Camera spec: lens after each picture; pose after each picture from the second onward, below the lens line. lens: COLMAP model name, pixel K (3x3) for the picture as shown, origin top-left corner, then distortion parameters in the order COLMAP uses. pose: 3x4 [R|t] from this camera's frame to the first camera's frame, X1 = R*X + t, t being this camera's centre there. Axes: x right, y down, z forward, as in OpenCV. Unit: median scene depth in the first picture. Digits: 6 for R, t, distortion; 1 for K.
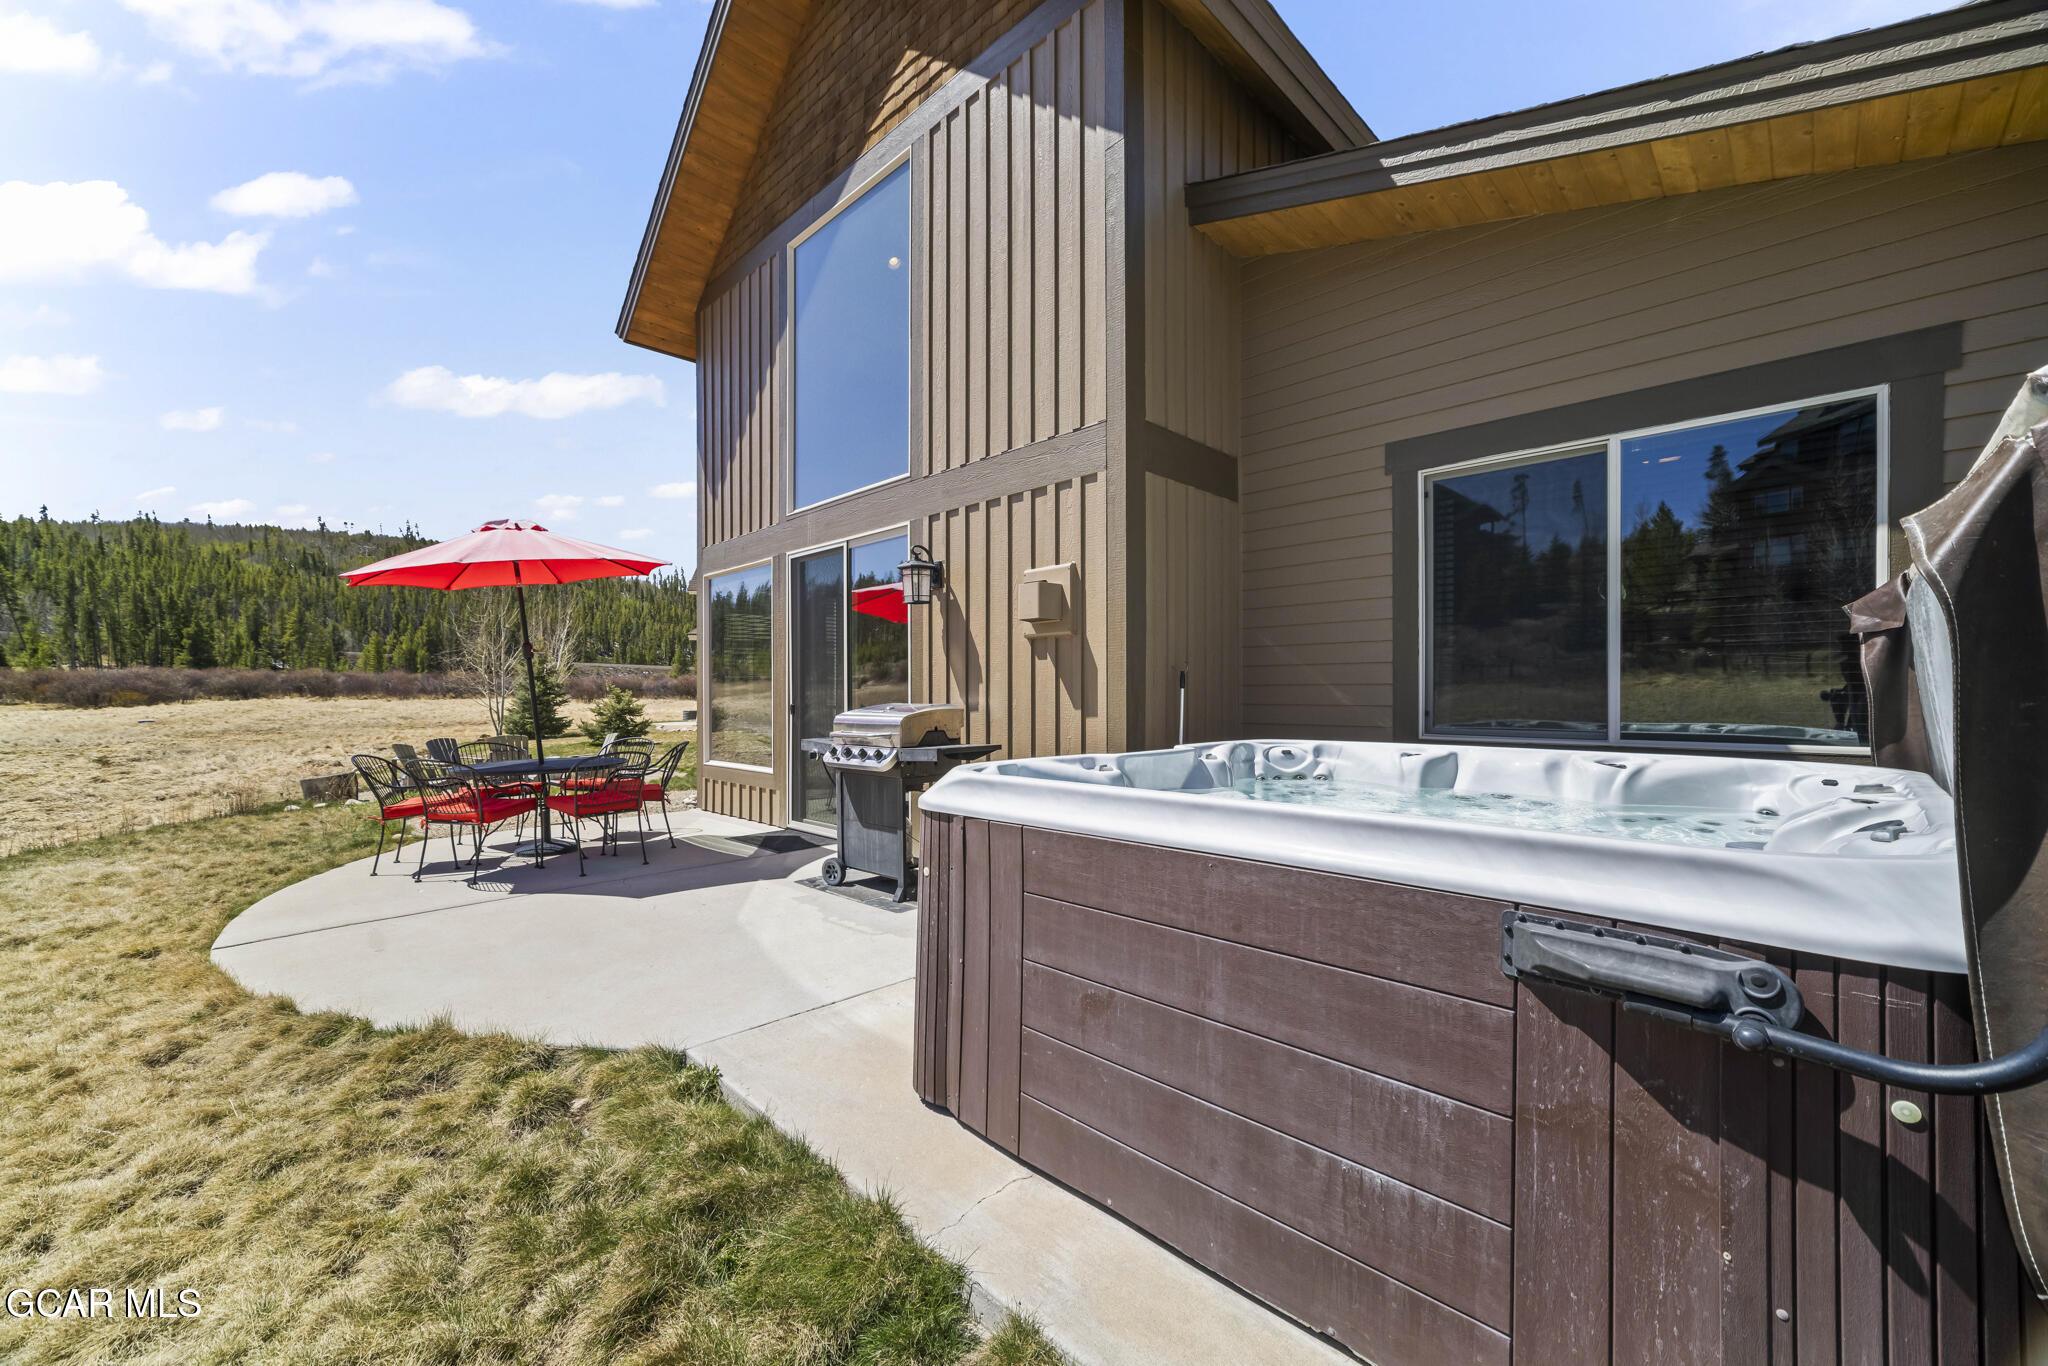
lens RADIAL K [[808.5, 0, 1010.9], [0, 808.5, 693.1], [0, 0, 1]] dist [-0.022576, 0.008640]
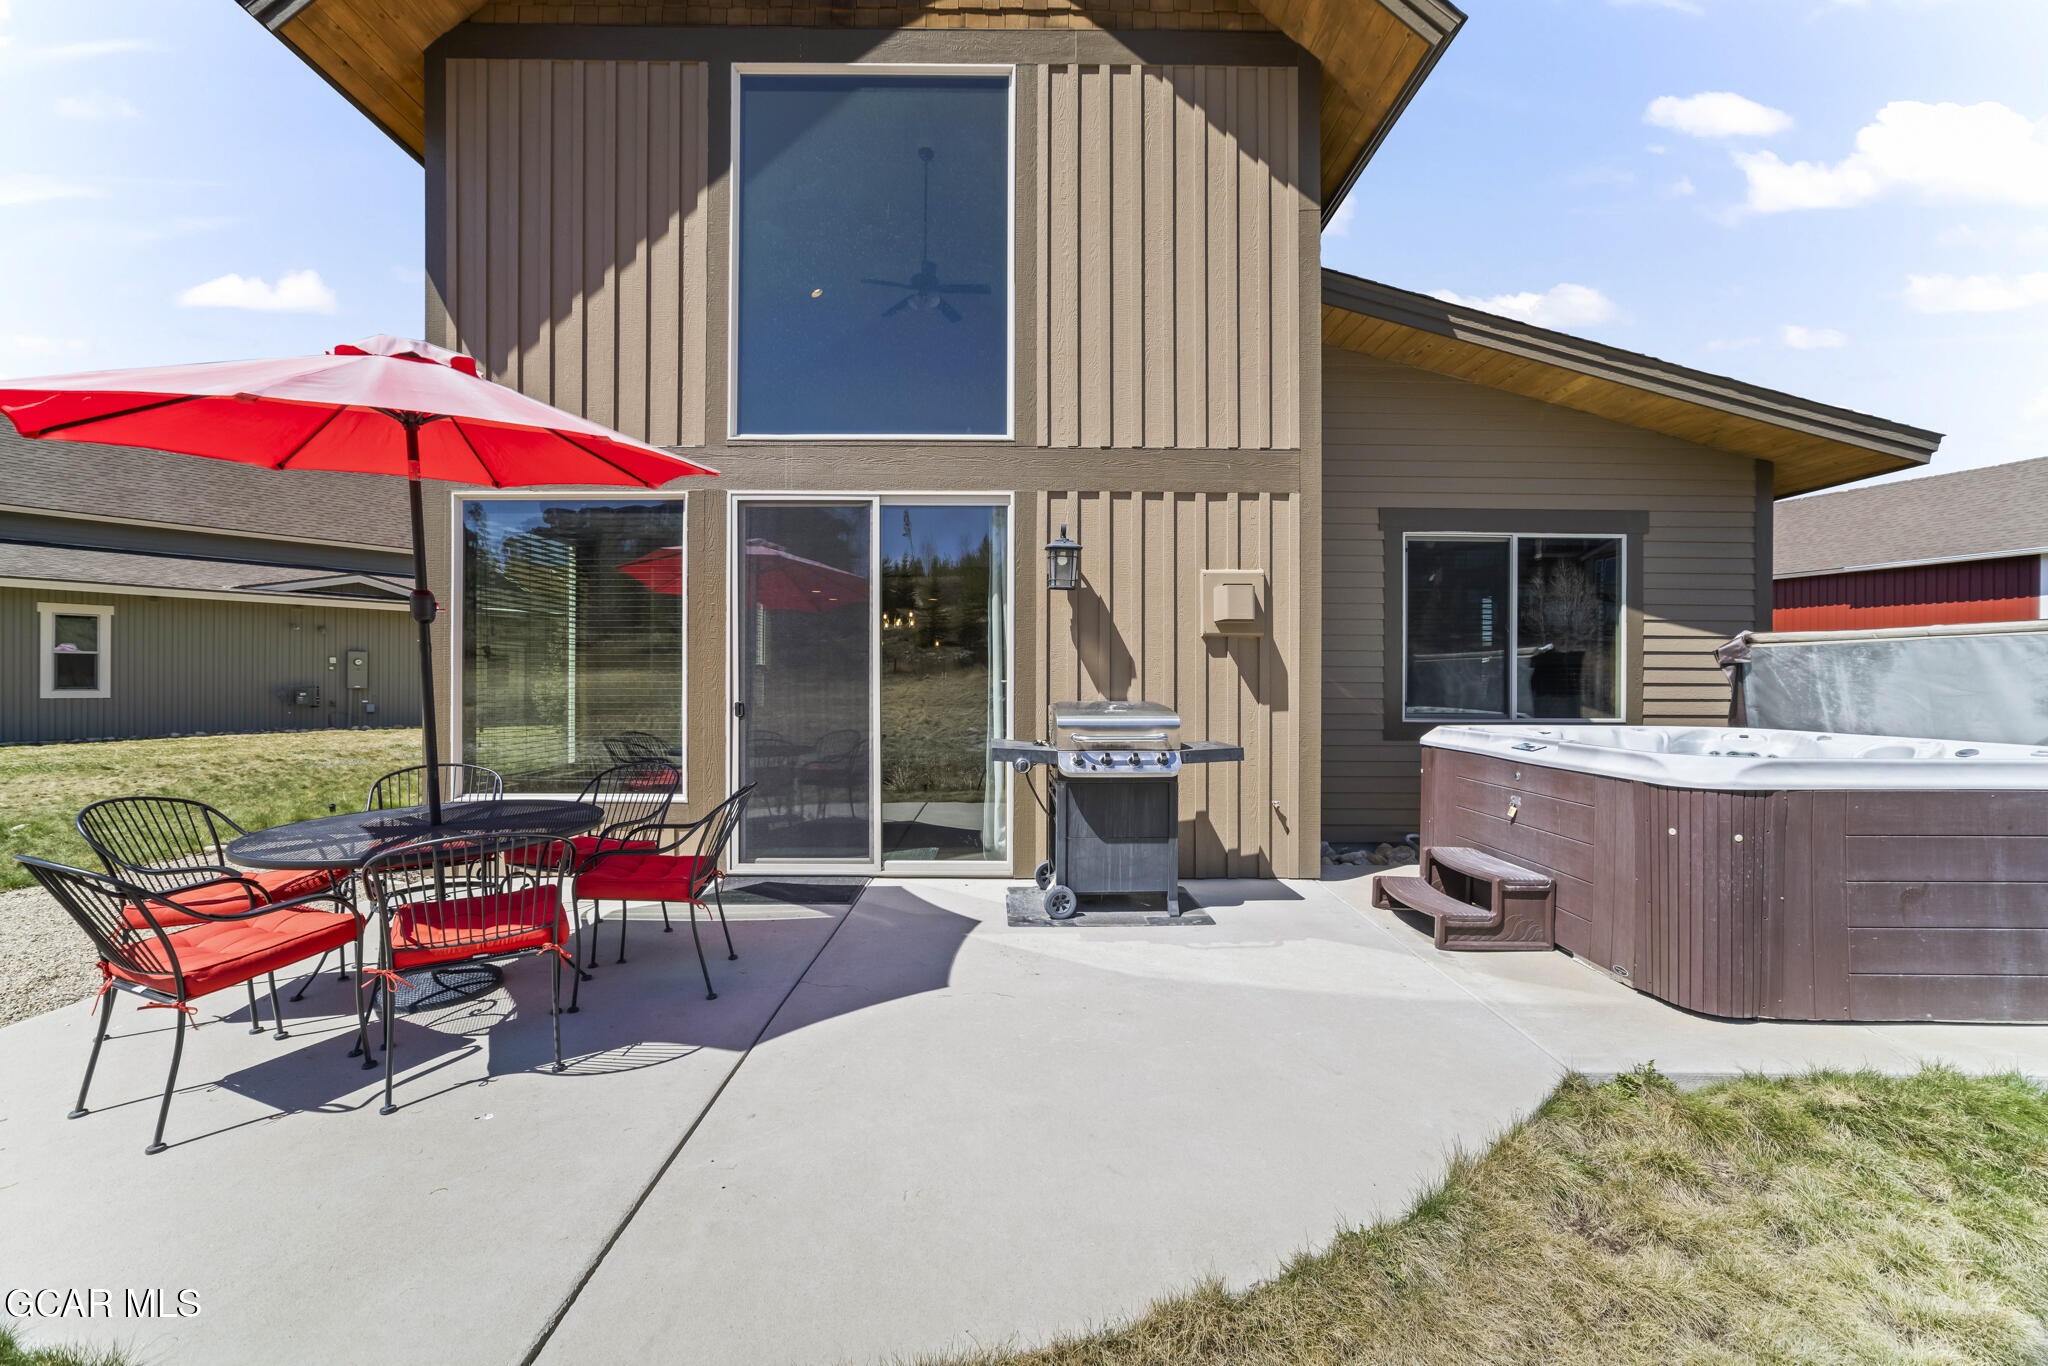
lens RADIAL K [[808.5, 0, 1006.3], [0, 808.5, 674.7], [0, 0, 1]] dist [-0.022576, 0.008640]
pose [[0.693422, 0.008851, 0.720477, -0.972654], [-0.006834, 0.999960, -0.005707, -0.012784], [-0.720499, -0.000966, 0.693455, 0.511104]]
